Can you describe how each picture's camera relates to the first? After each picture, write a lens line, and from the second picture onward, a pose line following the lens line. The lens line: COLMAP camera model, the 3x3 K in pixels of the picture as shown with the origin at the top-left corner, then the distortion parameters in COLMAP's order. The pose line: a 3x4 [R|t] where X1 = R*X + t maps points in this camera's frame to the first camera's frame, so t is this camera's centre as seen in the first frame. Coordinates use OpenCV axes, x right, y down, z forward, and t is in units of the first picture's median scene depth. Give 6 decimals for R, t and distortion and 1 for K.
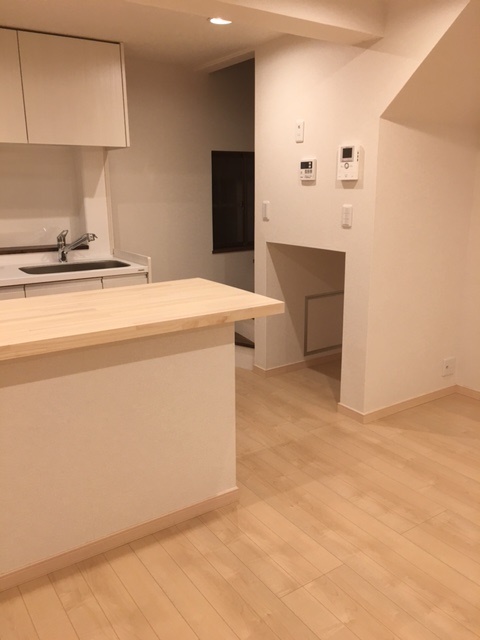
lens RADIAL K [[543.3, 0, 256.0], [0, 543.3, 313.7], [0, 0, 1]] dist [0.083198, -0.090401]
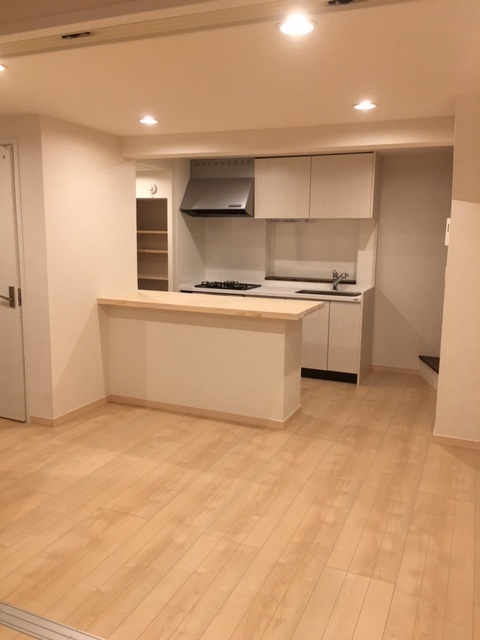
lens RADIAL K [[543.3, 0, 244.4], [0, 543.3, 319.4], [0, 0, 1]] dist [0.083198, -0.090401]
pose [[0.535847, 0.150279, -0.830833, 1.181337], [-0.212436, 0.976372, 0.039593, -0.031076], [0.817153, 0.155284, 0.555111, -0.078641]]
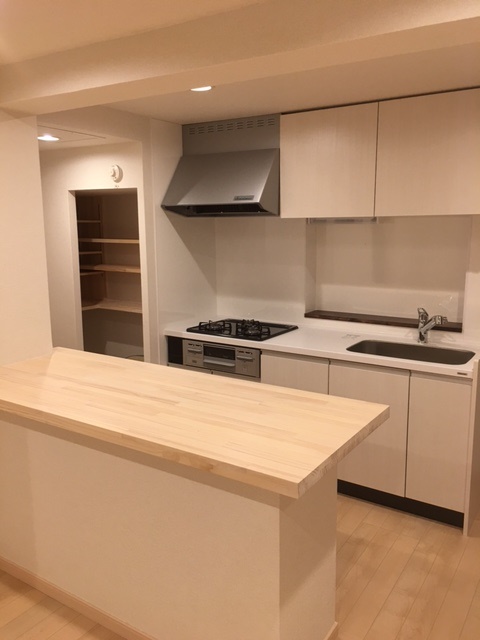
lens RADIAL K [[543.3, 0, 243.4], [0, 543.3, 319.0], [0, 0, 1]] dist [0.083198, -0.090401]
pose [[0.386524, 0.160713, -0.908169, 0.484607], [-0.214333, 0.973394, 0.081034, -0.206026], [0.897029, 0.163329, 0.410686, 0.548454]]
